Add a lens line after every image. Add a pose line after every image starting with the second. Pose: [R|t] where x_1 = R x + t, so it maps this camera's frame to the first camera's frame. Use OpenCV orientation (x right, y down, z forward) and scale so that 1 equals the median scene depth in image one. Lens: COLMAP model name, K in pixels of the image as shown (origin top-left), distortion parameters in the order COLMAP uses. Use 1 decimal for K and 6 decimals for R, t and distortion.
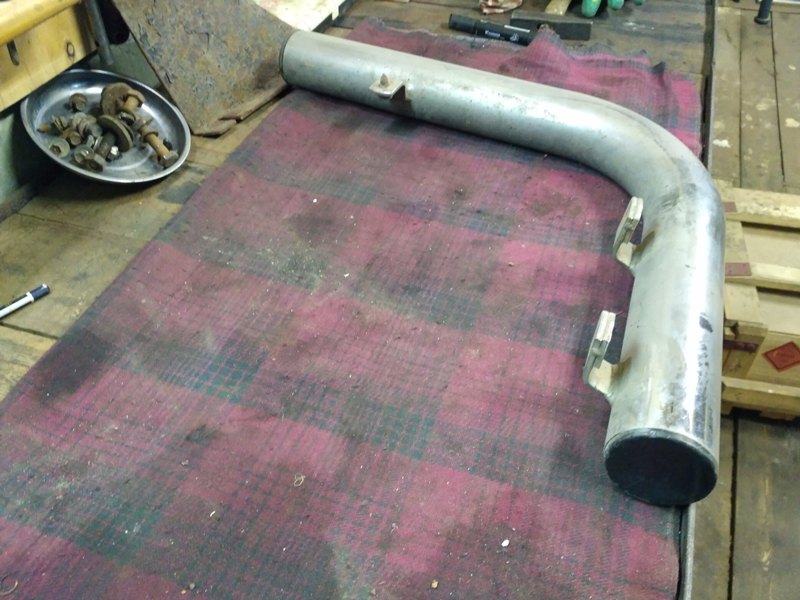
lens RADIAL K [[704.7, 0, 400.0], [0, 704.7, 300.0], [0, 0, 1]] dist [-0.001362, -0.016796]
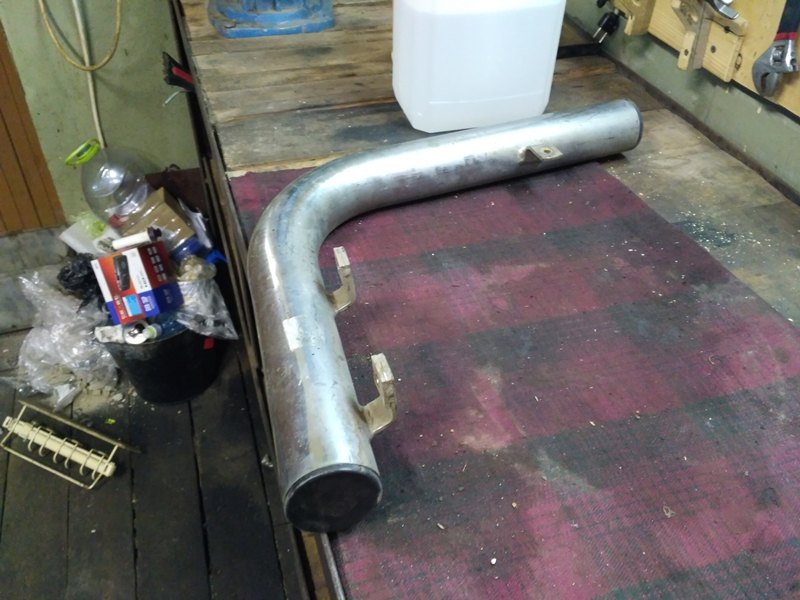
lens RADIAL K [[704.7, 0, 400.0], [0, 704.7, 300.0], [0, 0, 1]] dist [-0.001362, -0.016796]
pose [[-0.798101, 0.380952, -0.466809, 0.577742], [-0.423124, 0.197208, 0.884350, -0.604572], [0.428953, 0.903319, 0.003798, 0.509592]]
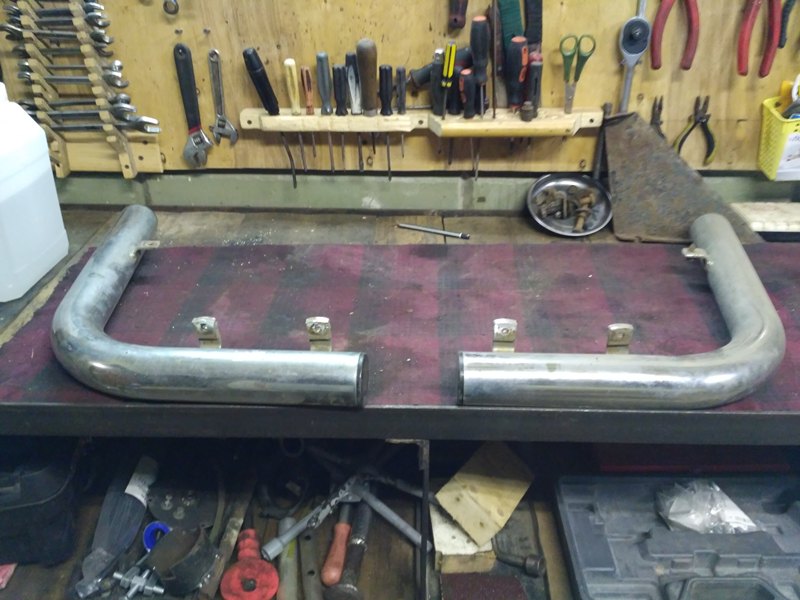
lens RADIAL K [[704.7, 0, 400.0], [0, 704.7, 300.0], [0, 0, 1]] dist [-0.001362, -0.016796]
pose [[0.306928, 0.466751, -0.829421, 1.724768], [-0.650858, 0.738780, 0.174893, -0.149238], [0.694391, 0.486156, 0.530541, -0.259679]]
